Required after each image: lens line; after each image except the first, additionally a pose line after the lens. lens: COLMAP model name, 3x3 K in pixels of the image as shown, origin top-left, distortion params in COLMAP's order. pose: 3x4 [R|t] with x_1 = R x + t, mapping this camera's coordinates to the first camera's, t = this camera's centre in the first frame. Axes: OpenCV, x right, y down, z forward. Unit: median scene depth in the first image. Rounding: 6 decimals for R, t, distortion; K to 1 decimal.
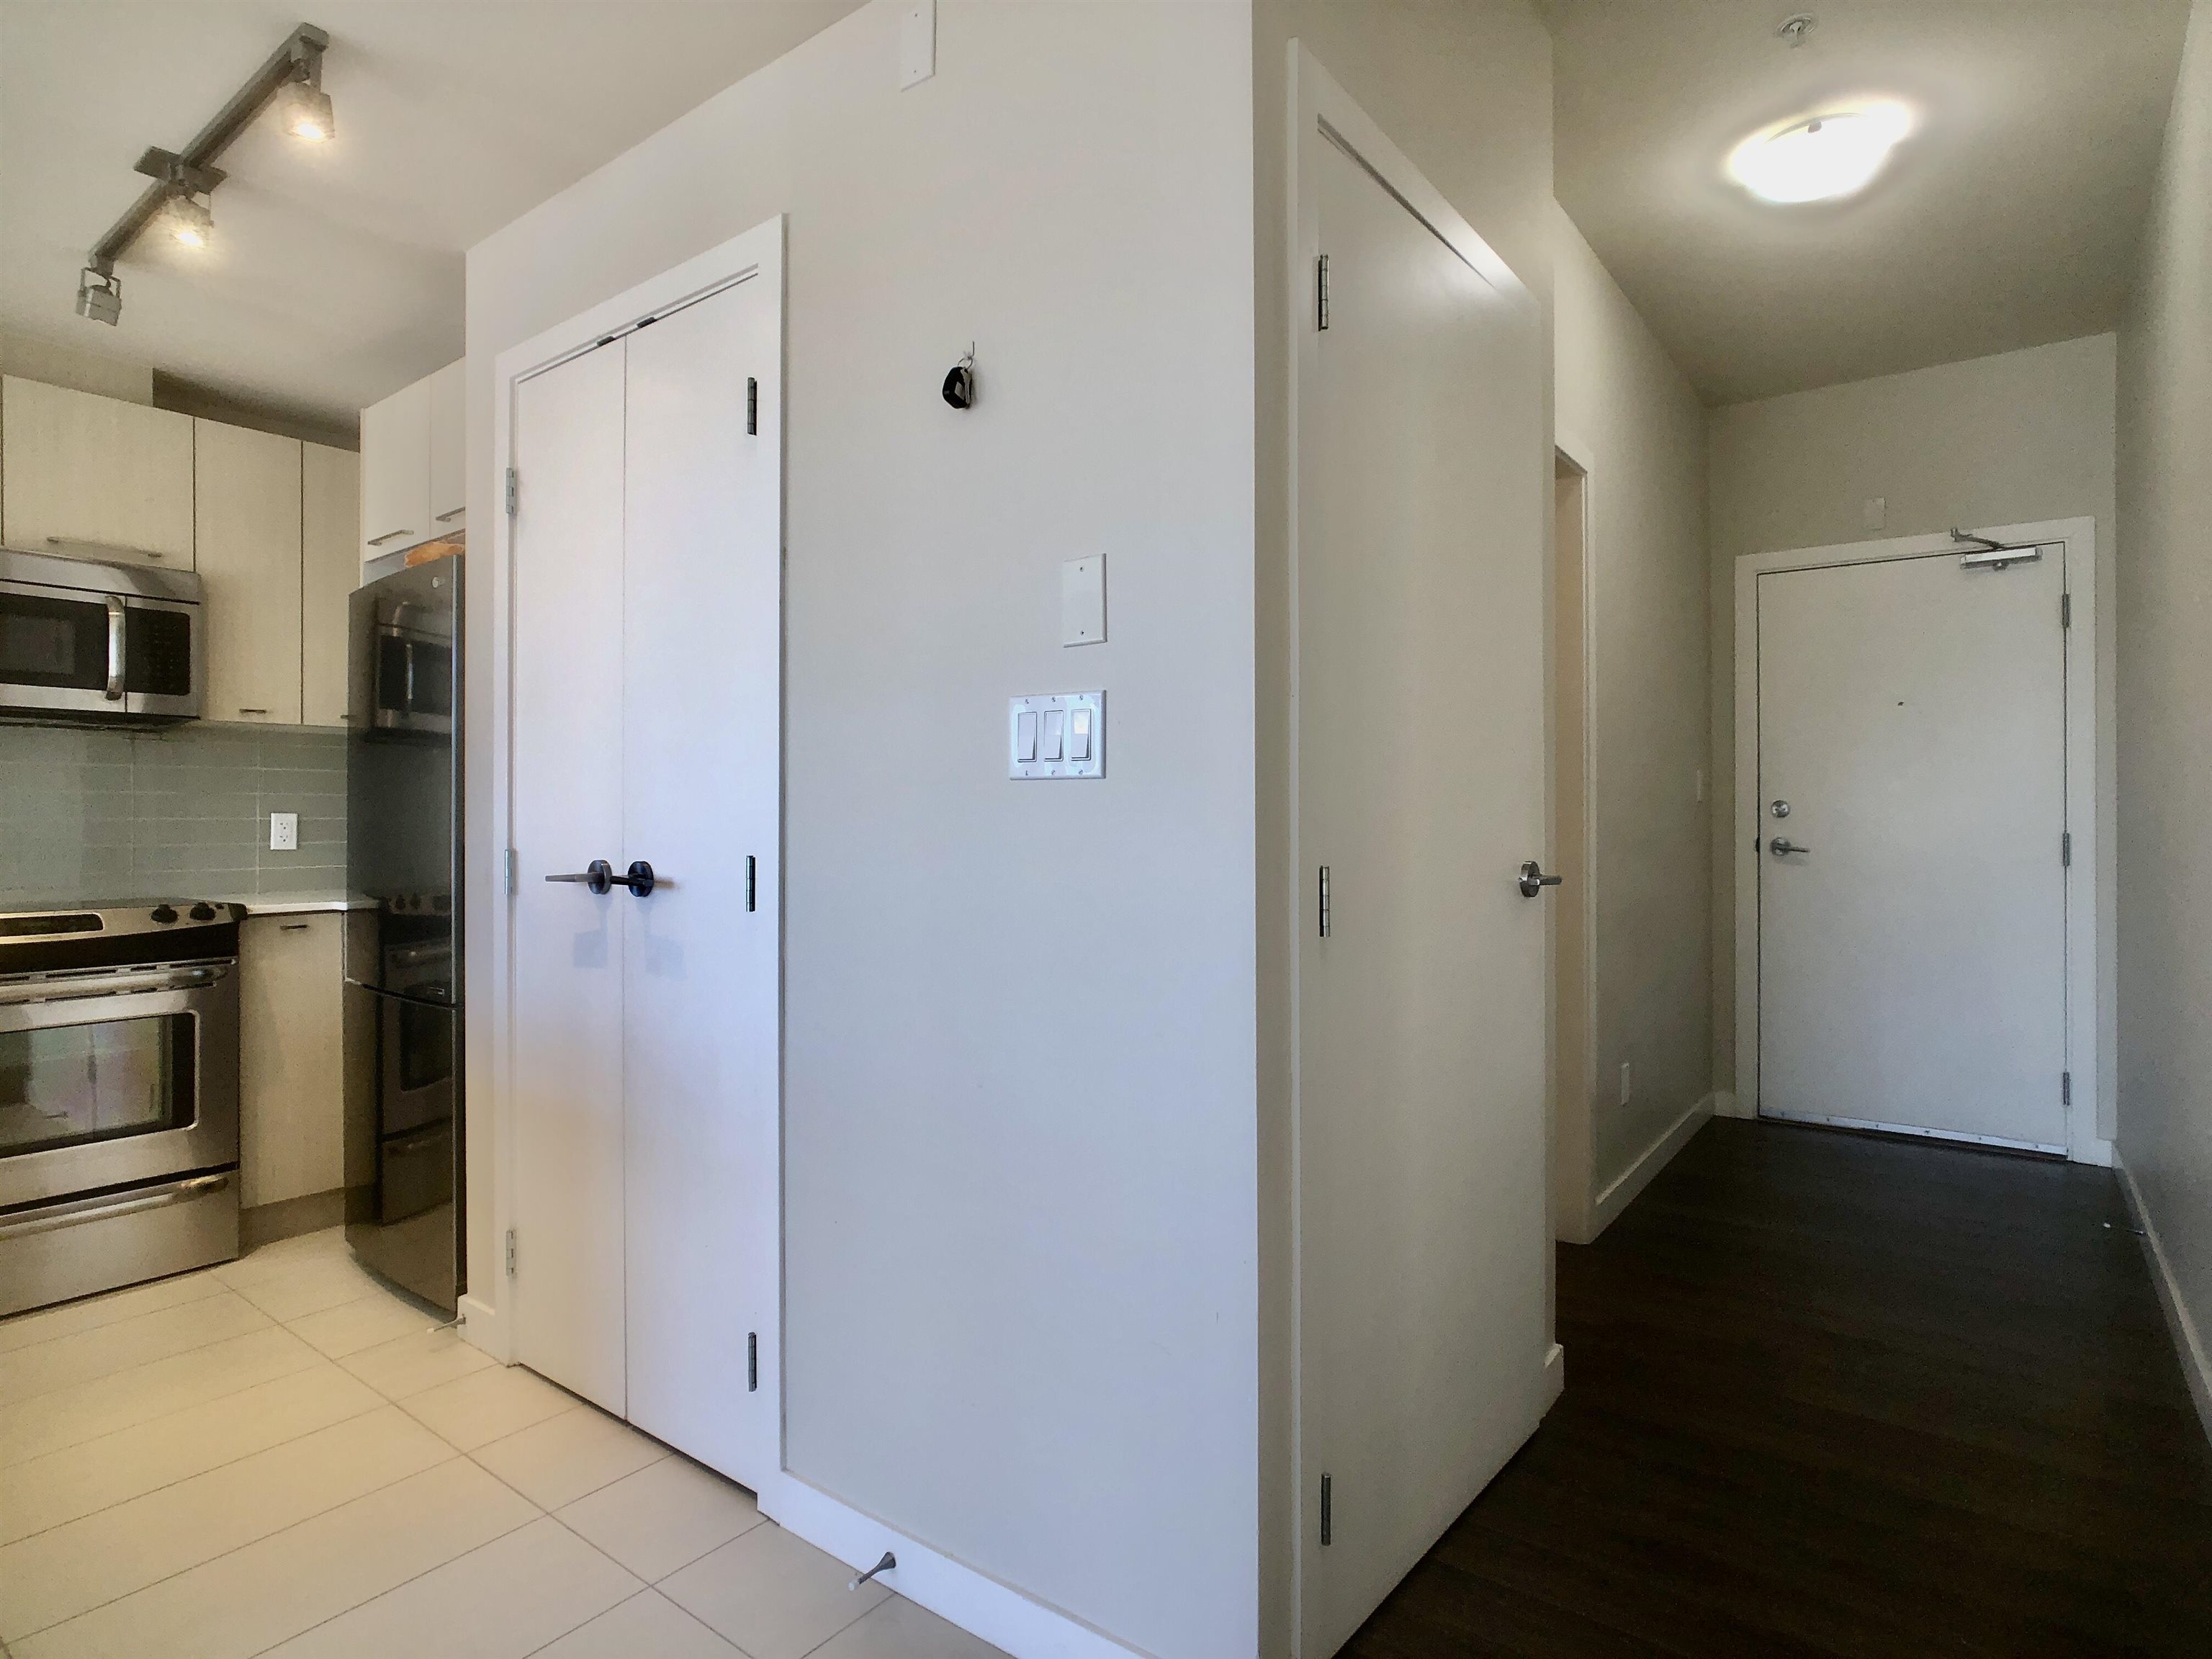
lens RADIAL K [[1169.8, 0, 1135.7], [0, 1169.8, 819.7], [0, 0, 1]] dist [-0.049544, 0.027307]
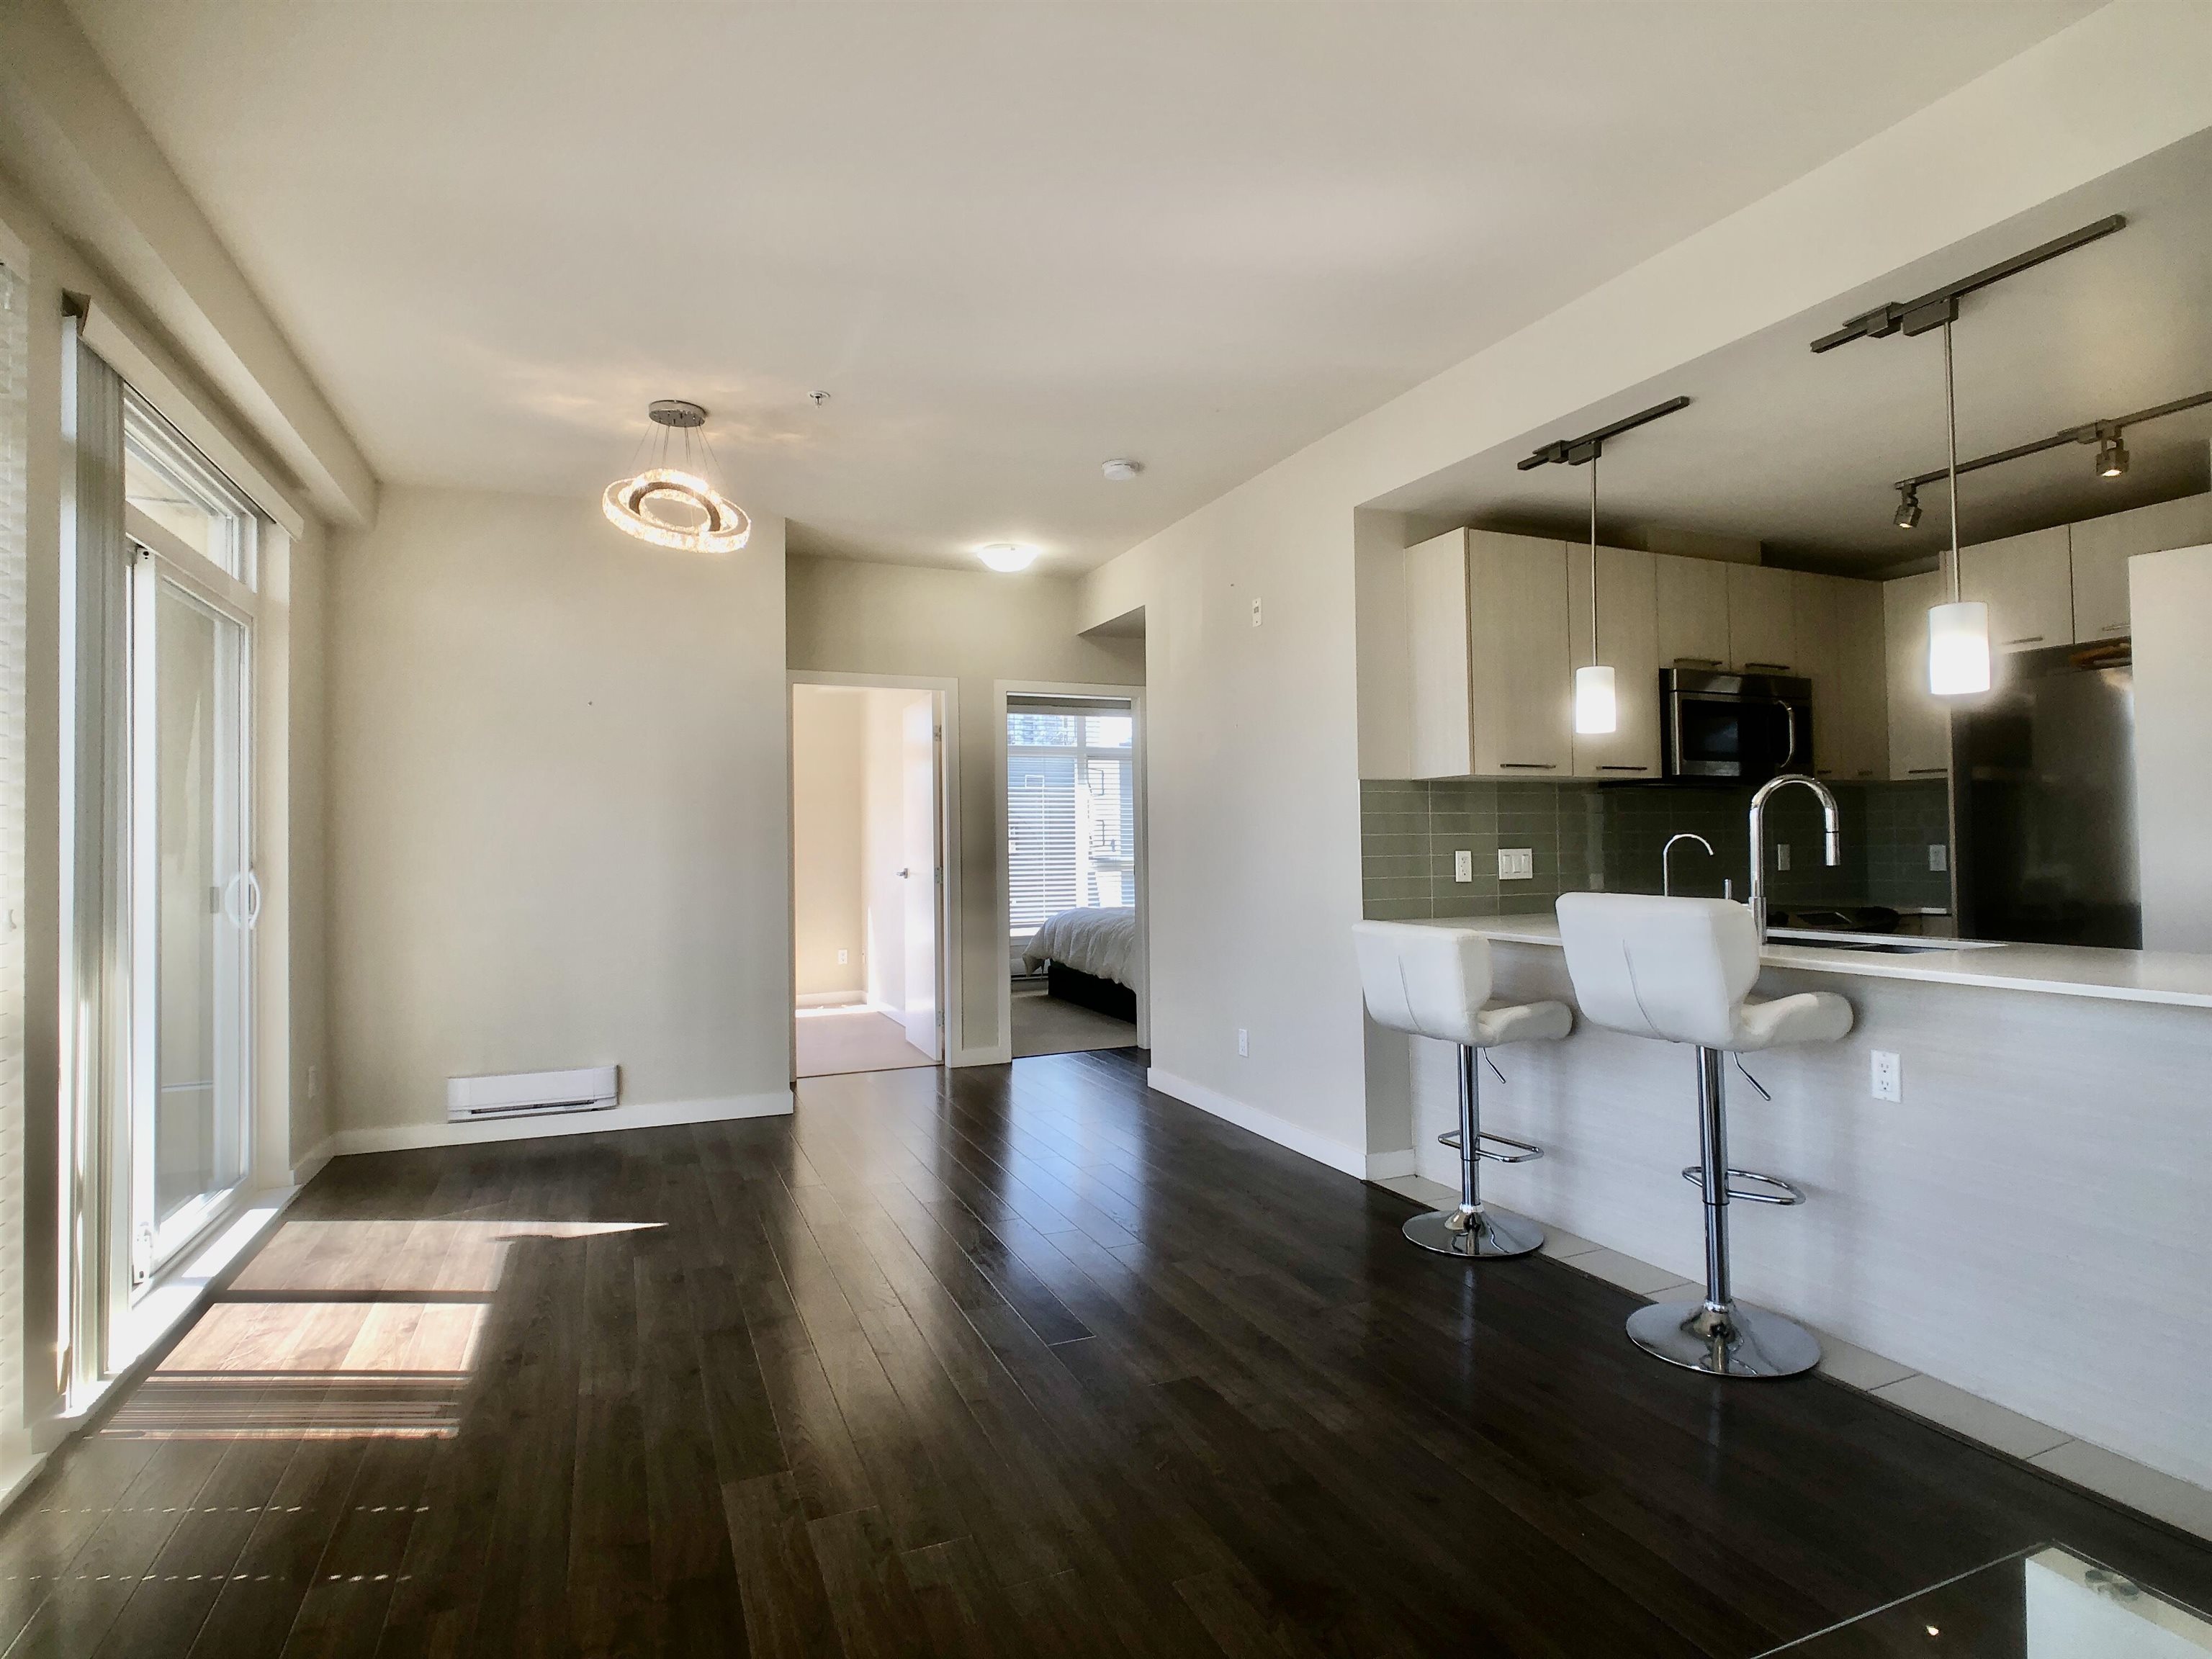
lens RADIAL K [[1169.8, 0, 1135.7], [0, 1169.8, 819.7], [0, 0, 1]] dist [-0.049544, 0.027307]
pose [[0.867364, -0.019205, -0.497304, -0.945148], [0.008120, 0.999668, -0.024443, -0.009025], [0.497608, 0.017163, 0.867232, -0.765756]]
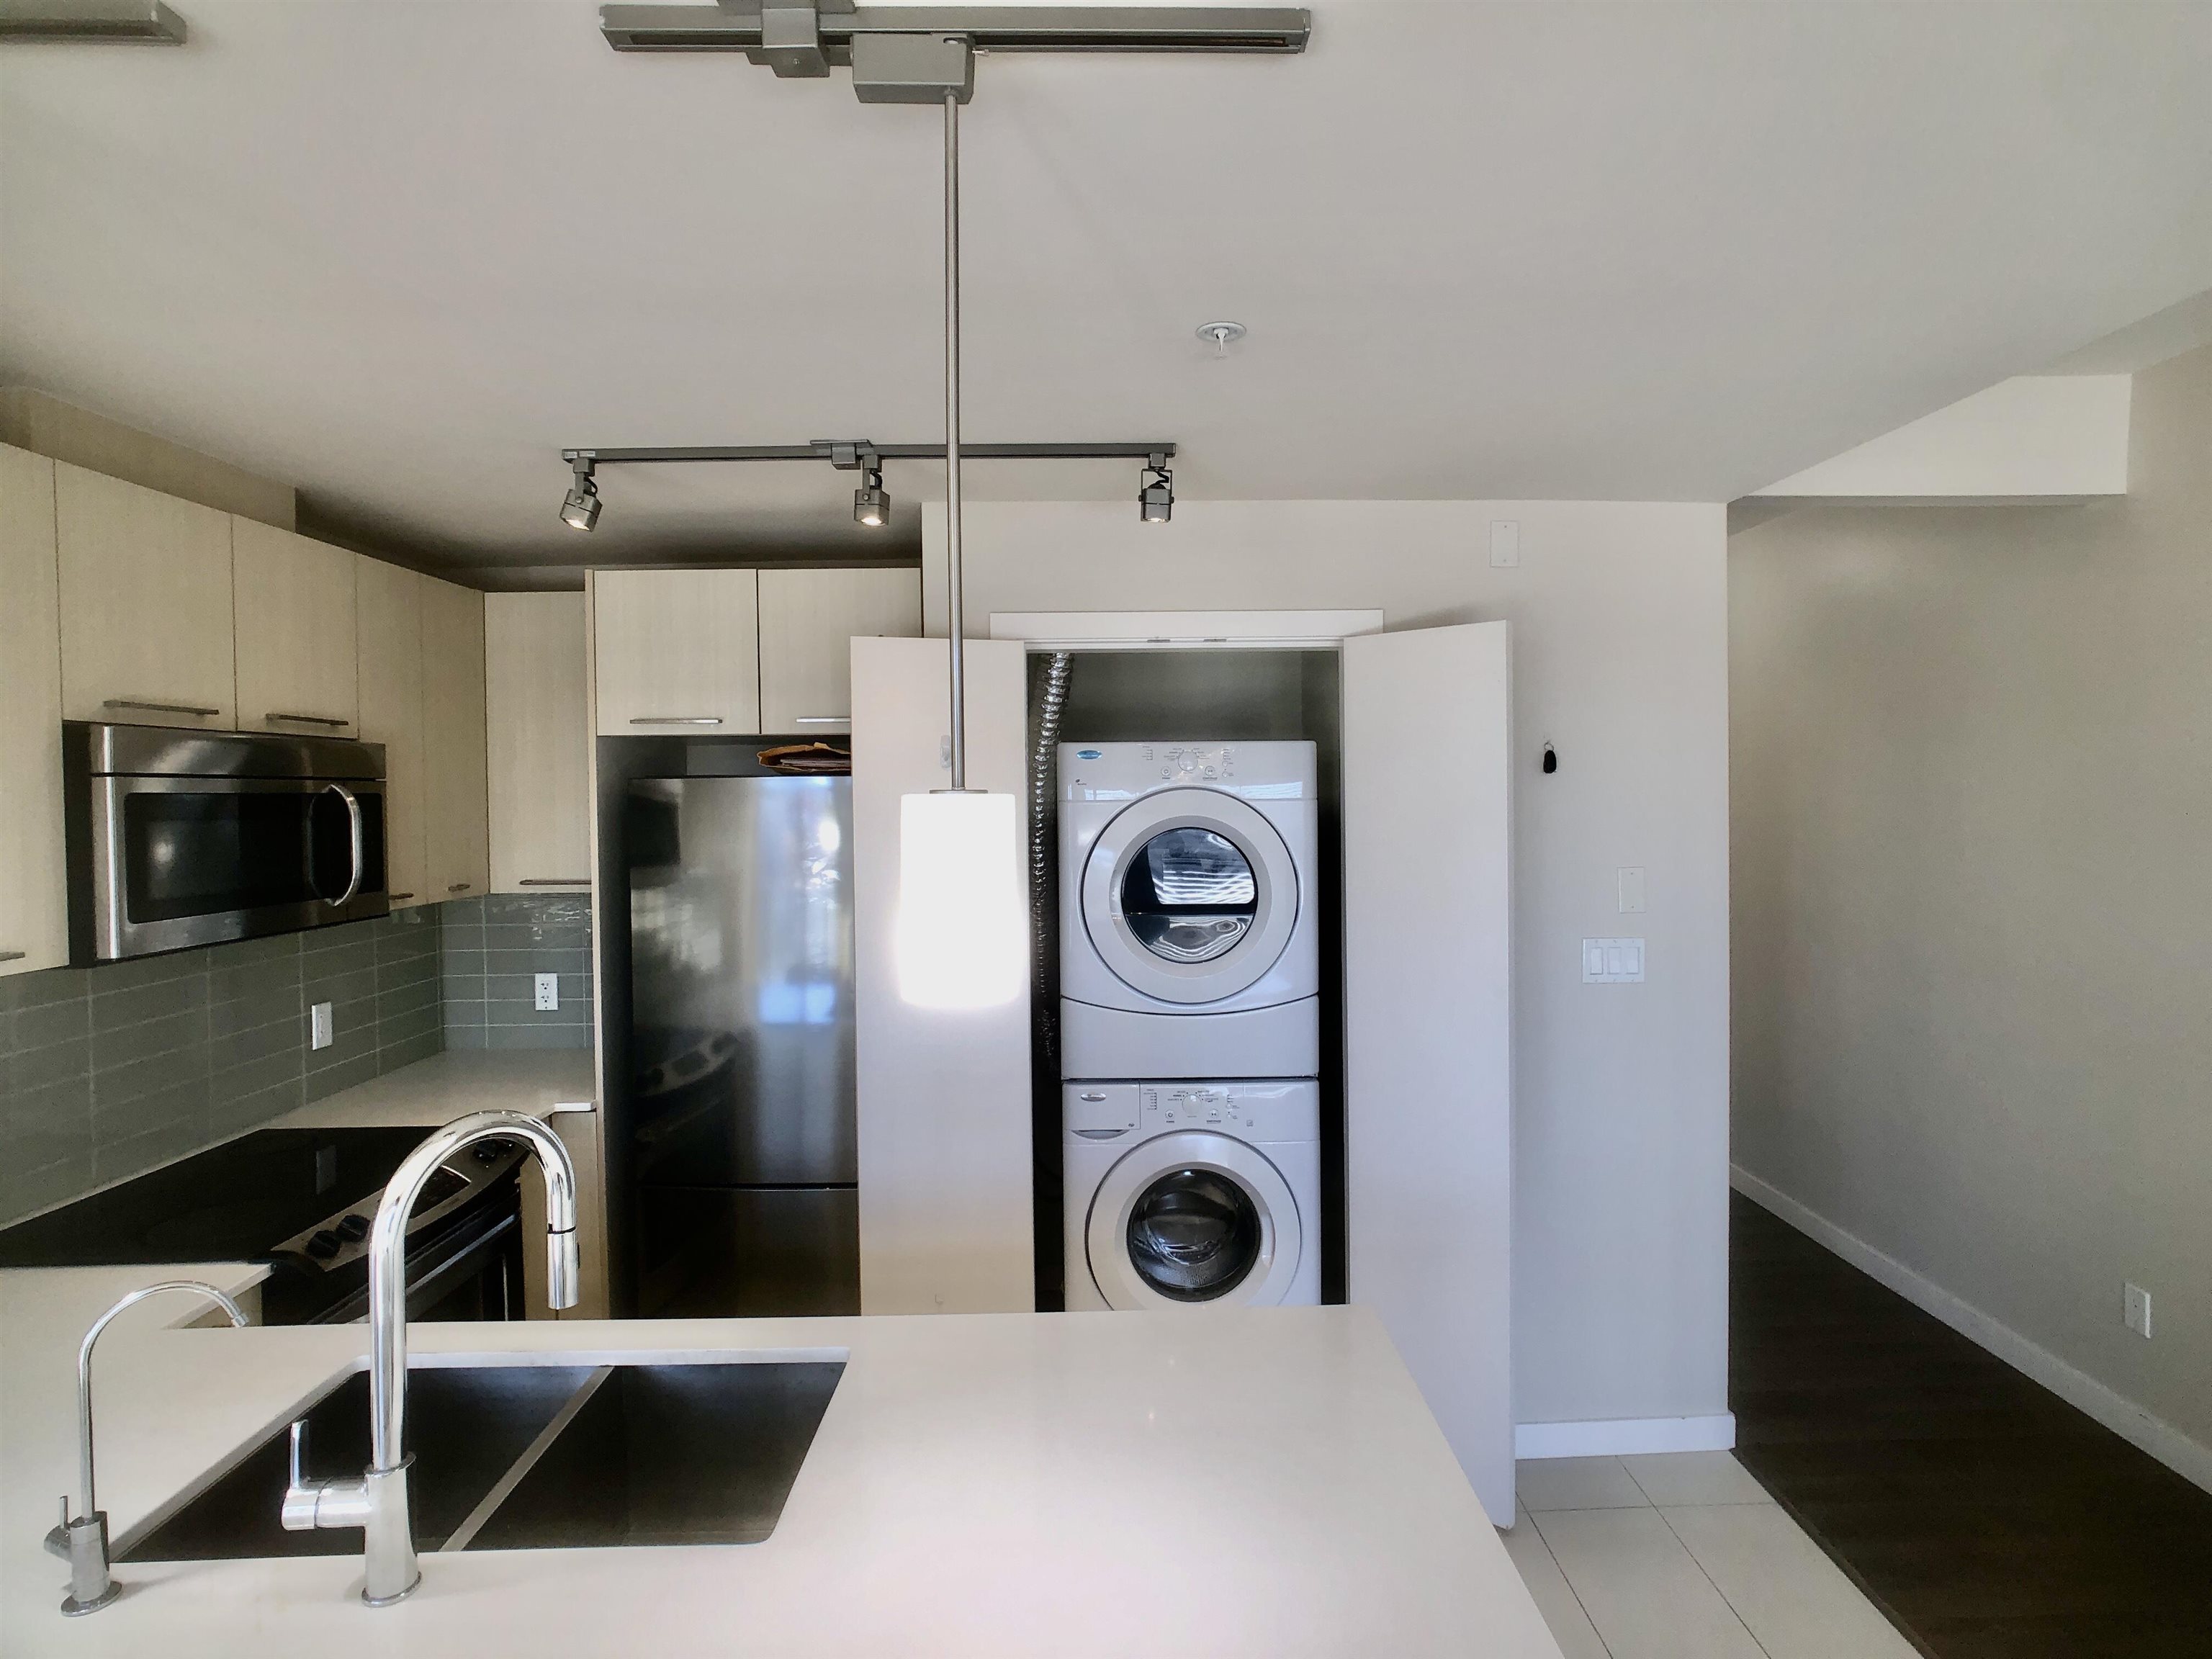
lens RADIAL K [[1169.8, 0, 1135.7], [0, 1169.8, 819.7], [0, 0, 1]] dist [-0.049544, 0.027307]
pose [[0.790931, -0.018138, 0.611637, -1.016695], [0.009949, 0.999810, 0.016784, -0.188975], [-0.611825, -0.007190, 0.790961, -0.008147]]
